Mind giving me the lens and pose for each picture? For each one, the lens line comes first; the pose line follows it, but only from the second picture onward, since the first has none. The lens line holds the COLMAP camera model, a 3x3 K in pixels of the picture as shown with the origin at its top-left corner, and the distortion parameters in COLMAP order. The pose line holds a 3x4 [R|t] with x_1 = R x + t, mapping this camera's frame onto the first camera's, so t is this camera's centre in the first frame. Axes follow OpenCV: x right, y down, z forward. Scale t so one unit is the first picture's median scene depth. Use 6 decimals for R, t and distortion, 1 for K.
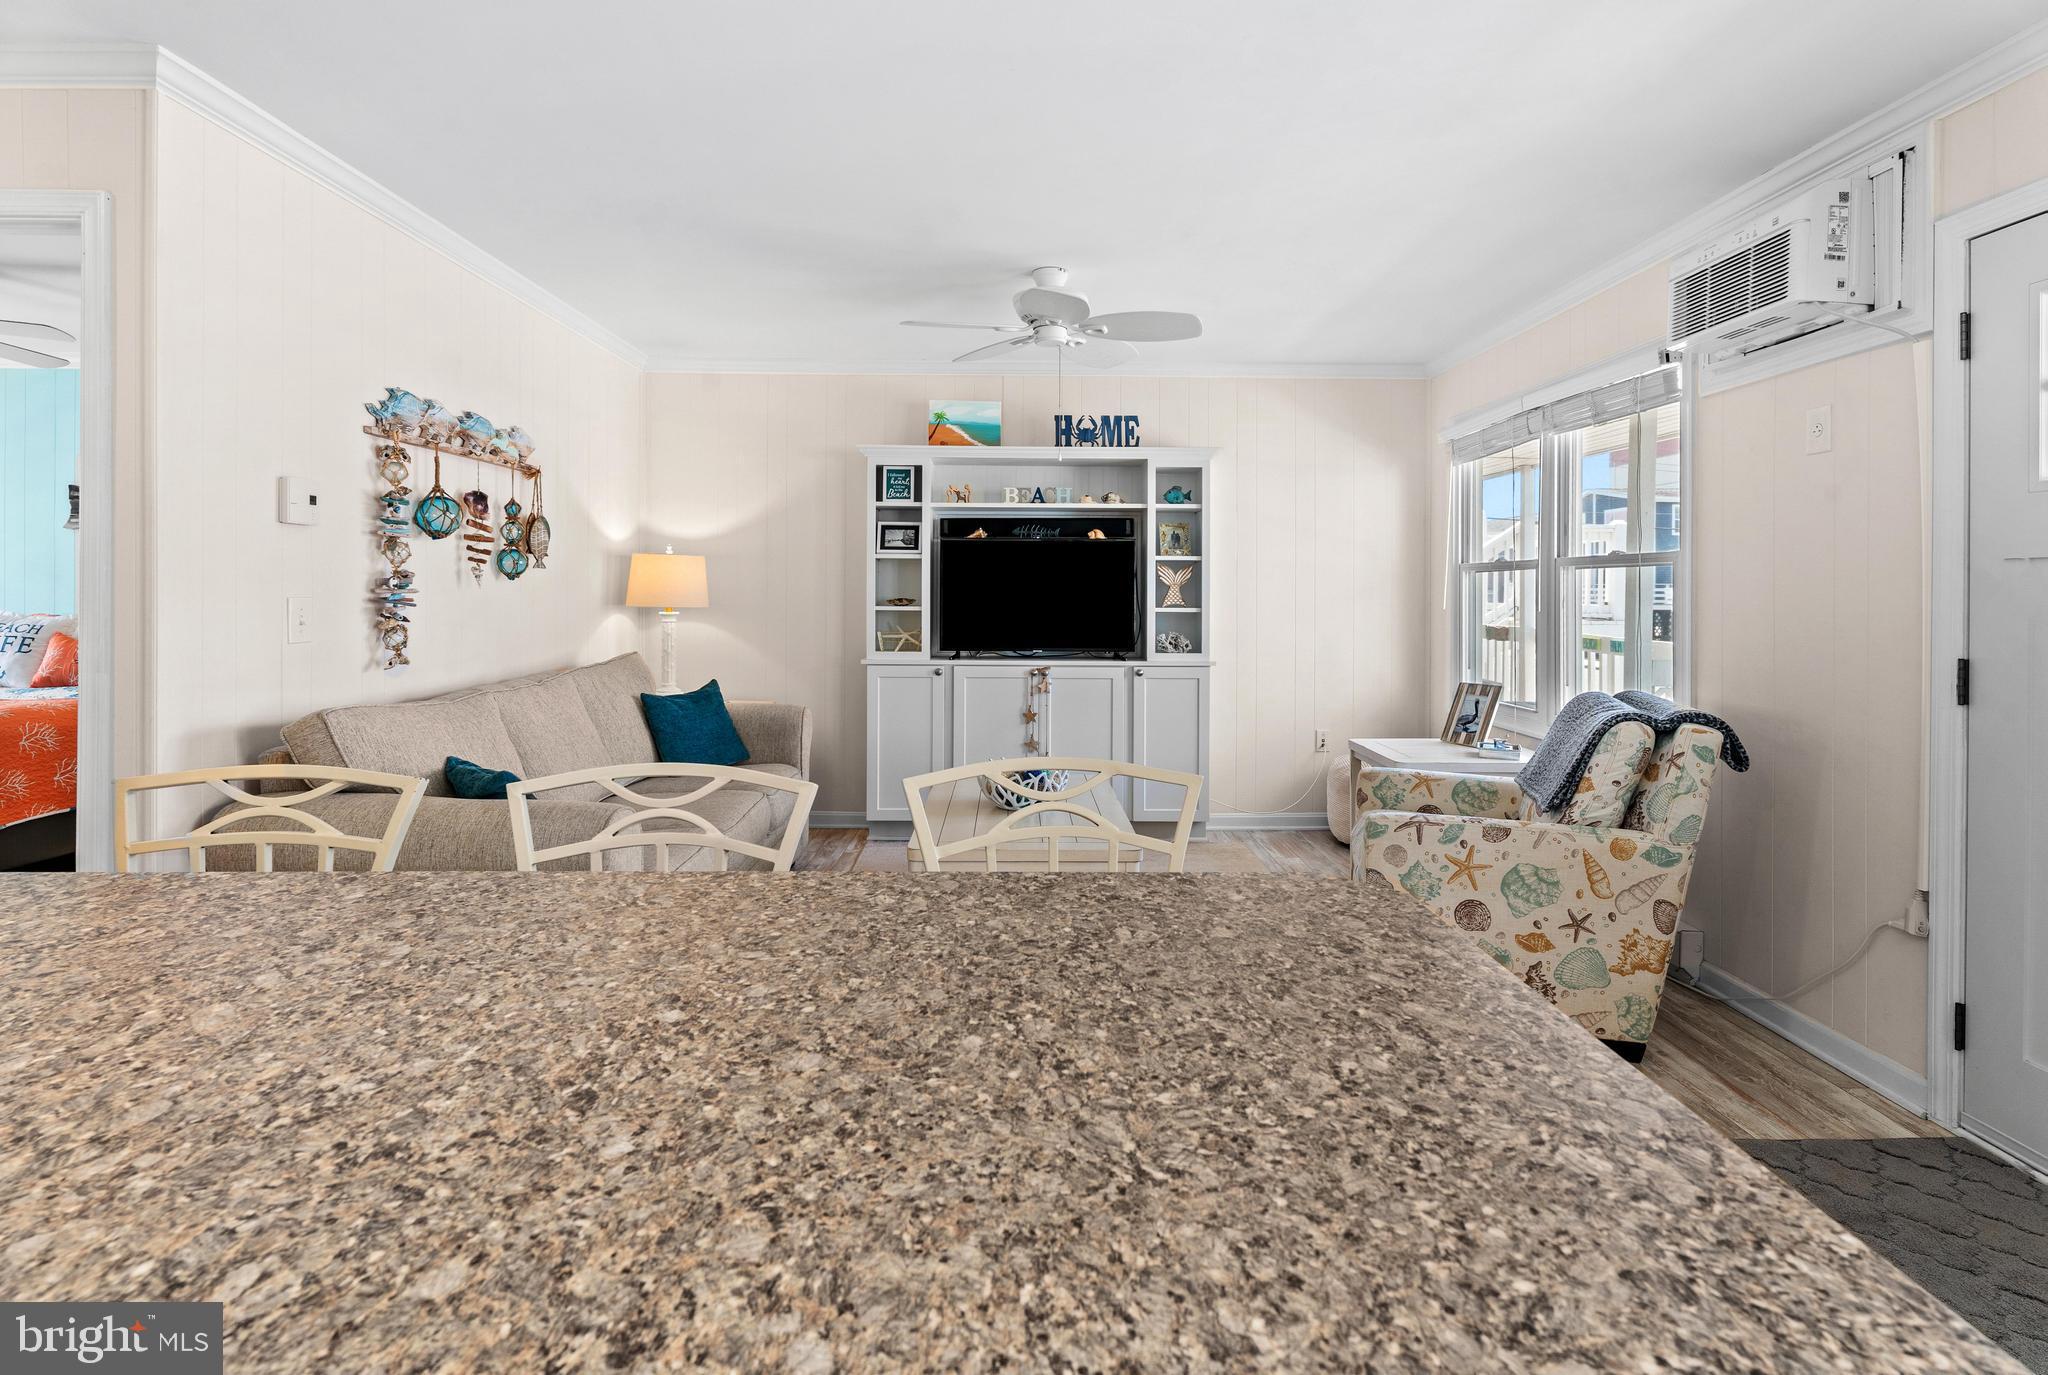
lens RADIAL K [[964.3, 0, 1022.9], [0, 964.3, 595.3], [0, 0, 1]] dist [0.002891, 0.000415]
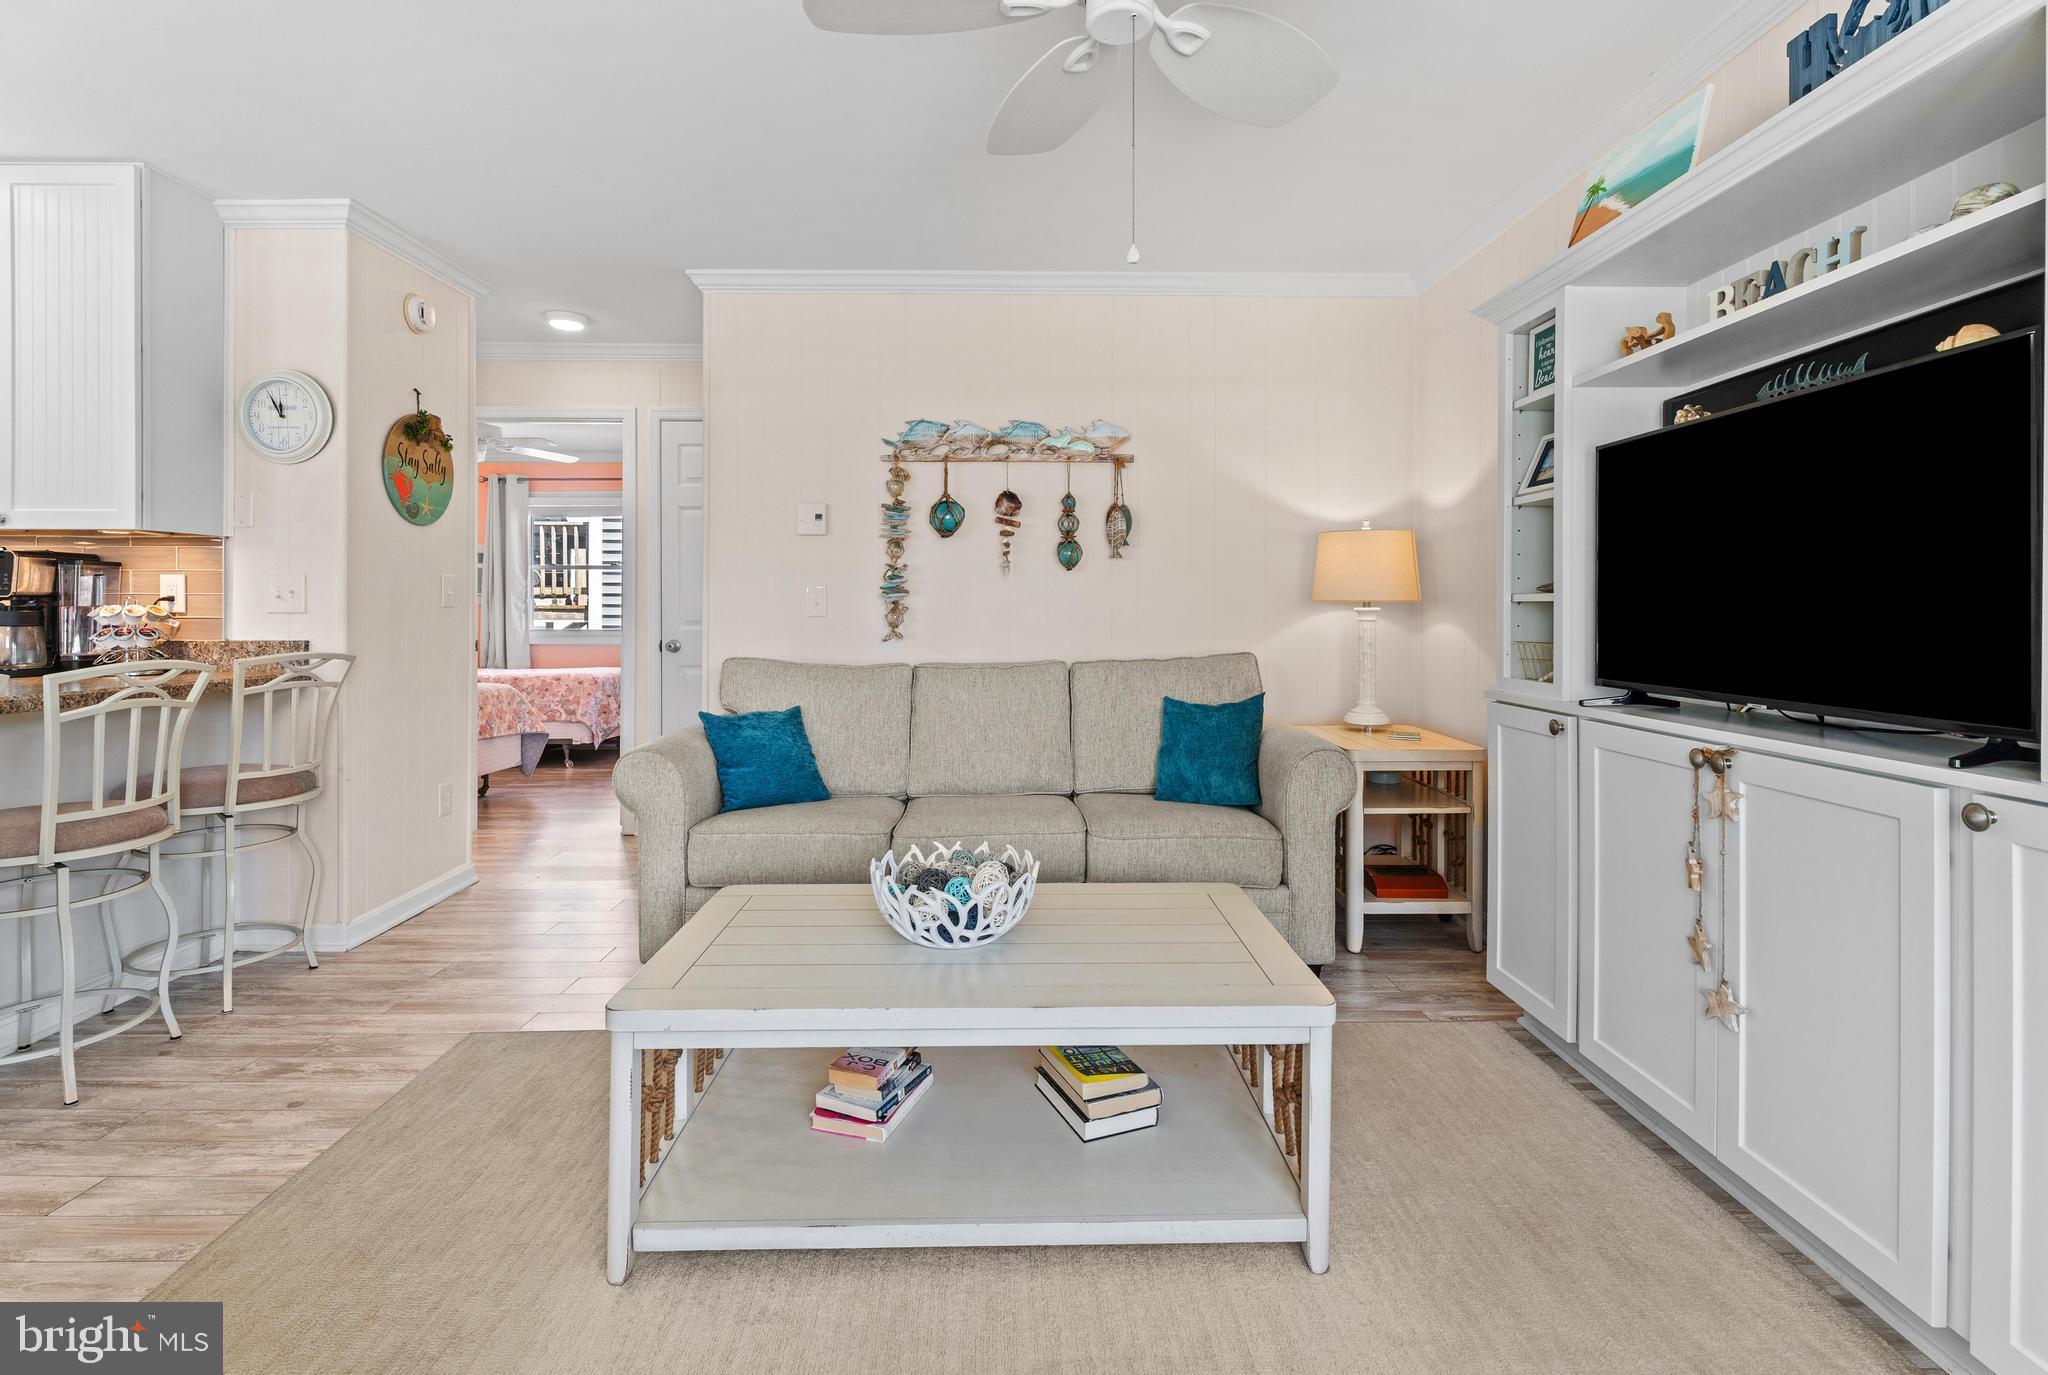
lens RADIAL K [[958.3, 0, 1027.8], [0, 958.3, 614.6], [0, 0, 1]] dist [0.001937, -0.000099]
pose [[0.007655, -0.001102, -0.999970, 0.618446], [-0.007161, 0.999974, -0.001157, 0.040601], [0.999945, 0.007170, 0.007647, 1.166063]]
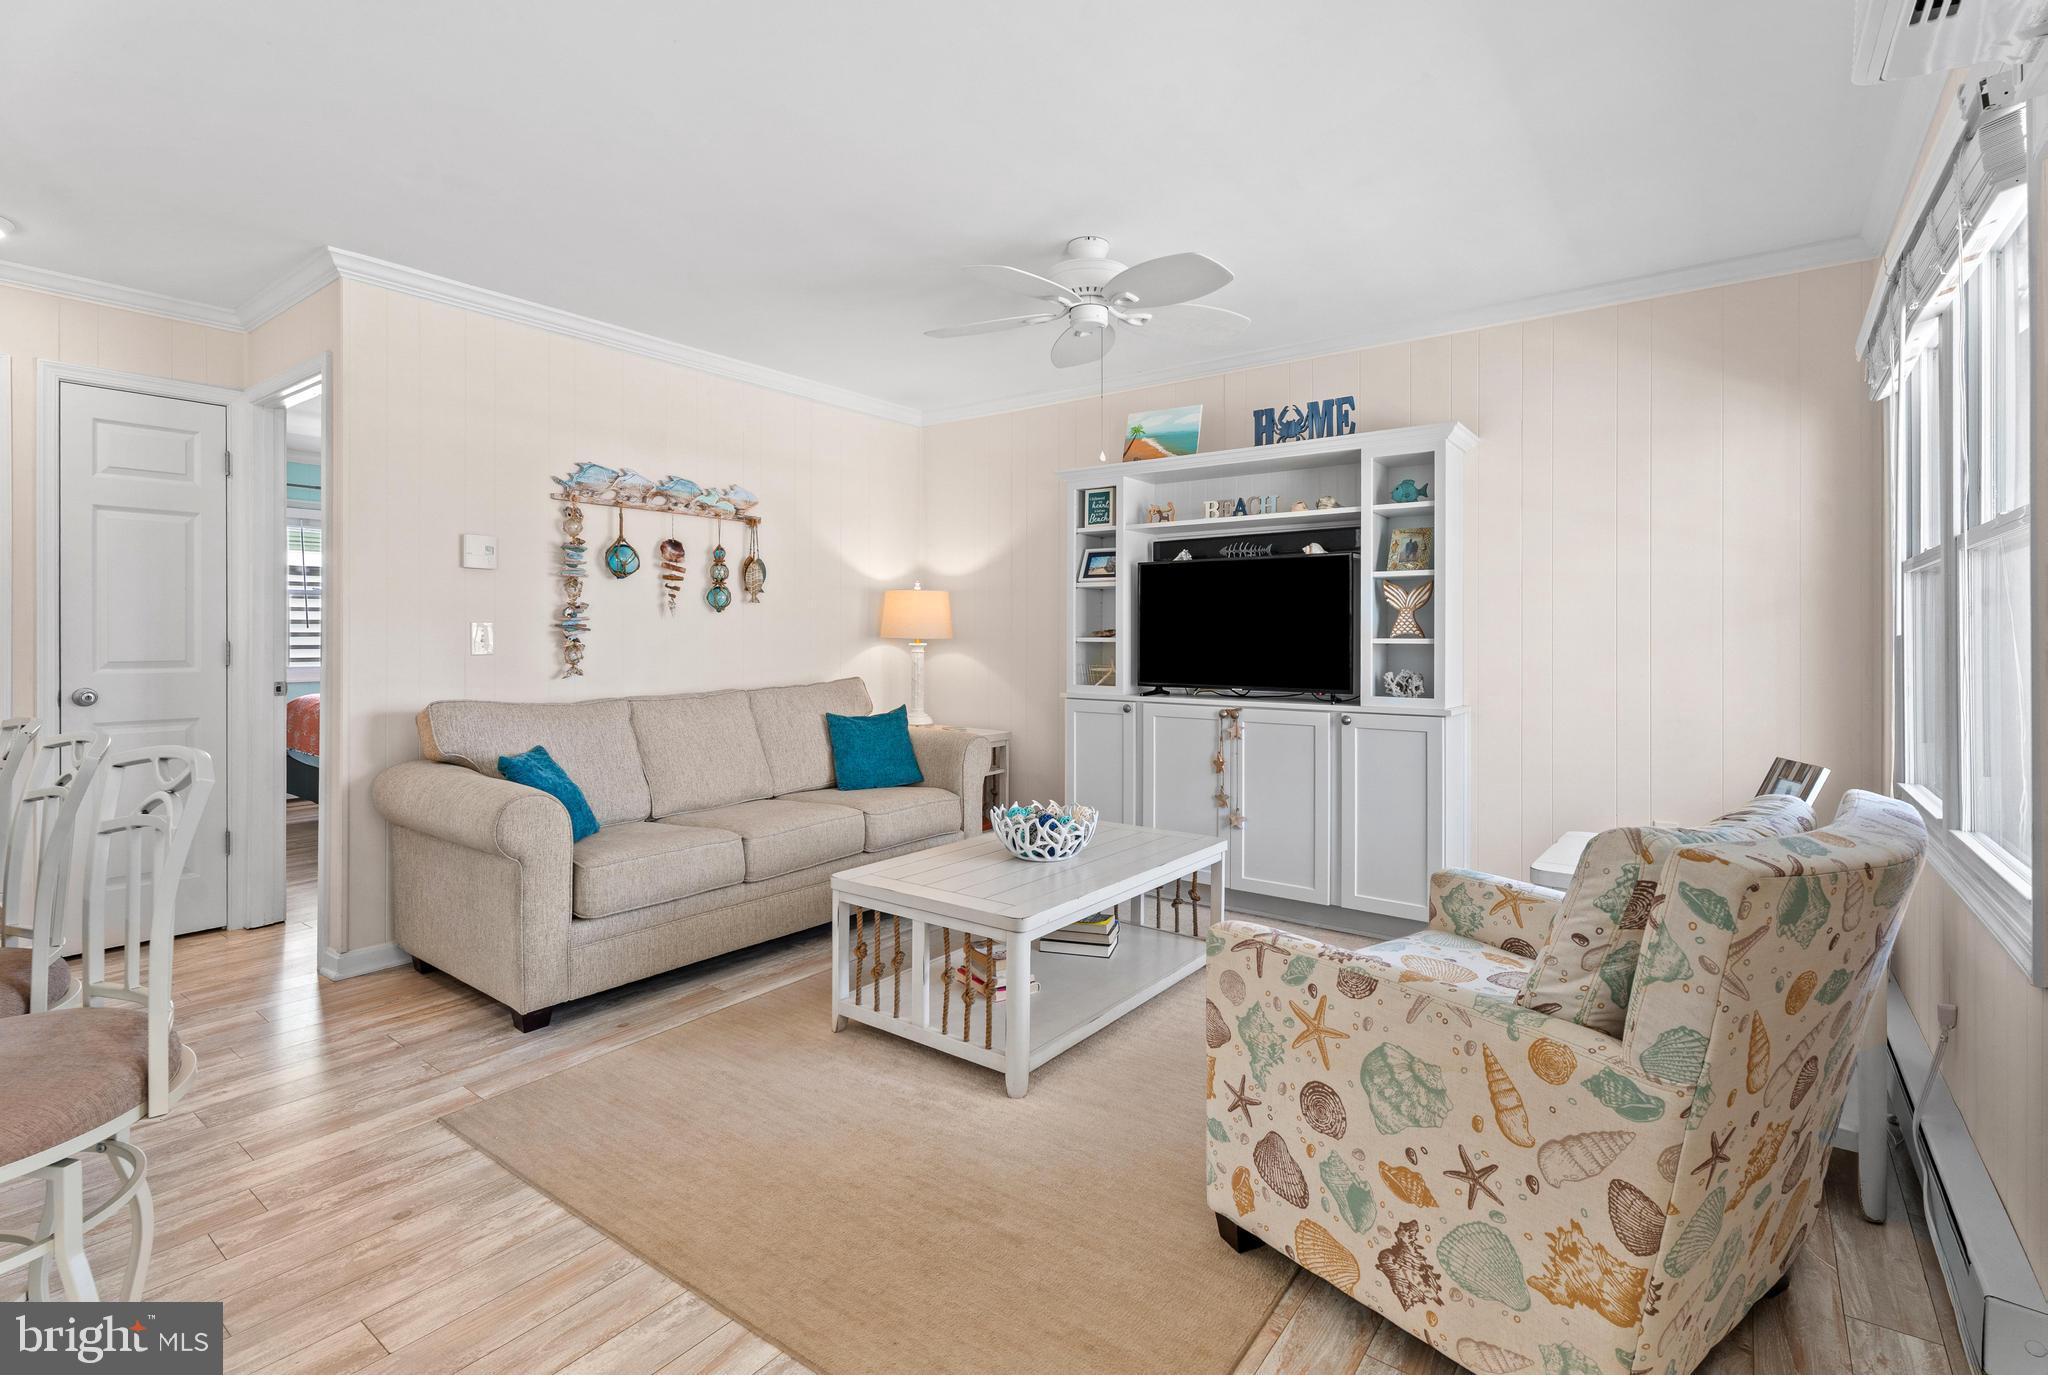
lens RADIAL K [[949.0, 0, 1024.9], [0, 949.0, 637.4], [0, 0, 1]] dist [0.002853, -0.000413]
pose [[0.795592, -0.003185, -0.605825, 0.609660], [-0.001706, 0.999970, -0.007499, 0.029592], [0.605830, 0.007000, 0.795563, 0.351960]]
